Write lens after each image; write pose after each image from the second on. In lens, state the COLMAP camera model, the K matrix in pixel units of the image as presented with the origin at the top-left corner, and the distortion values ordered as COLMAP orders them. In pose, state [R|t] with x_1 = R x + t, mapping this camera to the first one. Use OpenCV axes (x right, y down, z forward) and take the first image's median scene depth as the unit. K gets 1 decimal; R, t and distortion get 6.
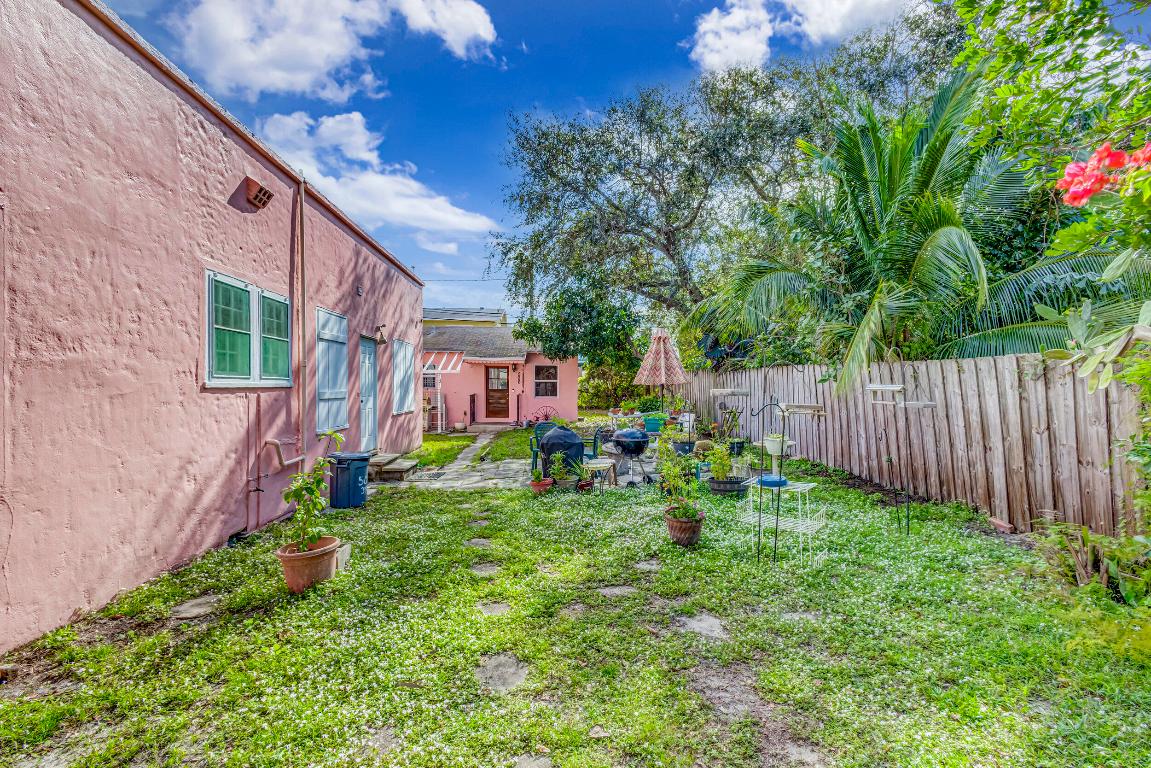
lens RADIAL K [[524.4, 0, 580.8], [0, 524.4, 384.0], [0, 0, 1]] dist [0.010794, 0.000778]
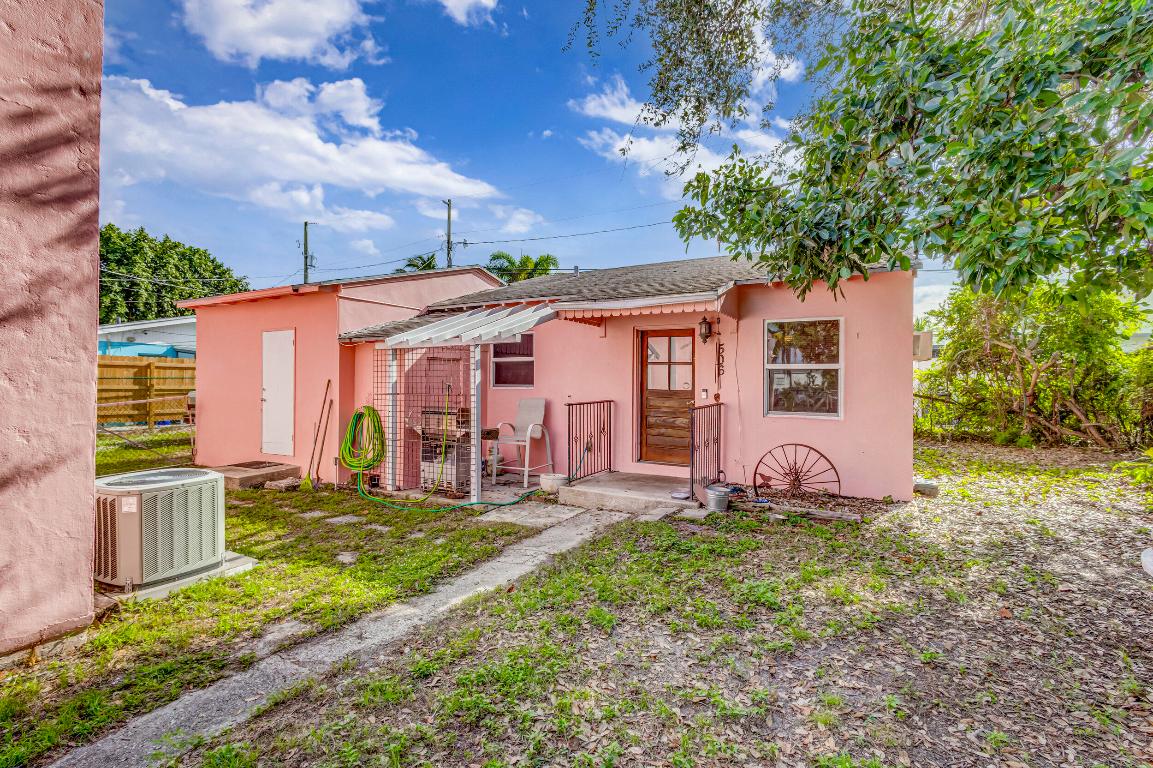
lens RADIAL K [[525.4, 0, 568.7], [0, 525.4, 388.0], [0, 0, 1]] dist [0.010794, 0.000778]
pose [[0.822799, 0.003208, -0.568324, 0.003786], [-0.004206, 0.999991, -0.000445, 0.008278], [0.568317, 0.002757, 0.822805, 0.634419]]
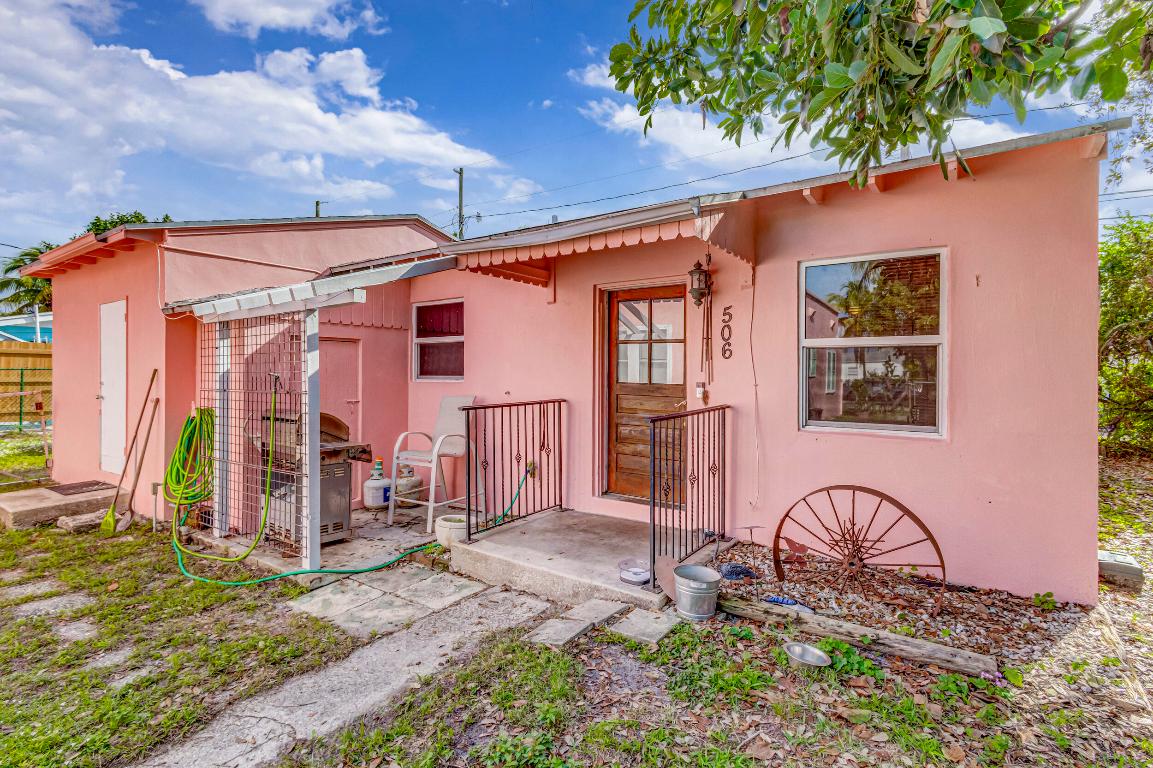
lens RADIAL K [[525.4, 0, 584.1], [0, 525.4, 379.9], [0, 0, 1]] dist [0.010794, 0.000778]
pose [[0.765560, 0.002873, -0.643358, -0.022024], [-0.002751, 0.999996, 0.001193, 0.007308], [0.643359, 0.000856, 0.765564, 0.791547]]
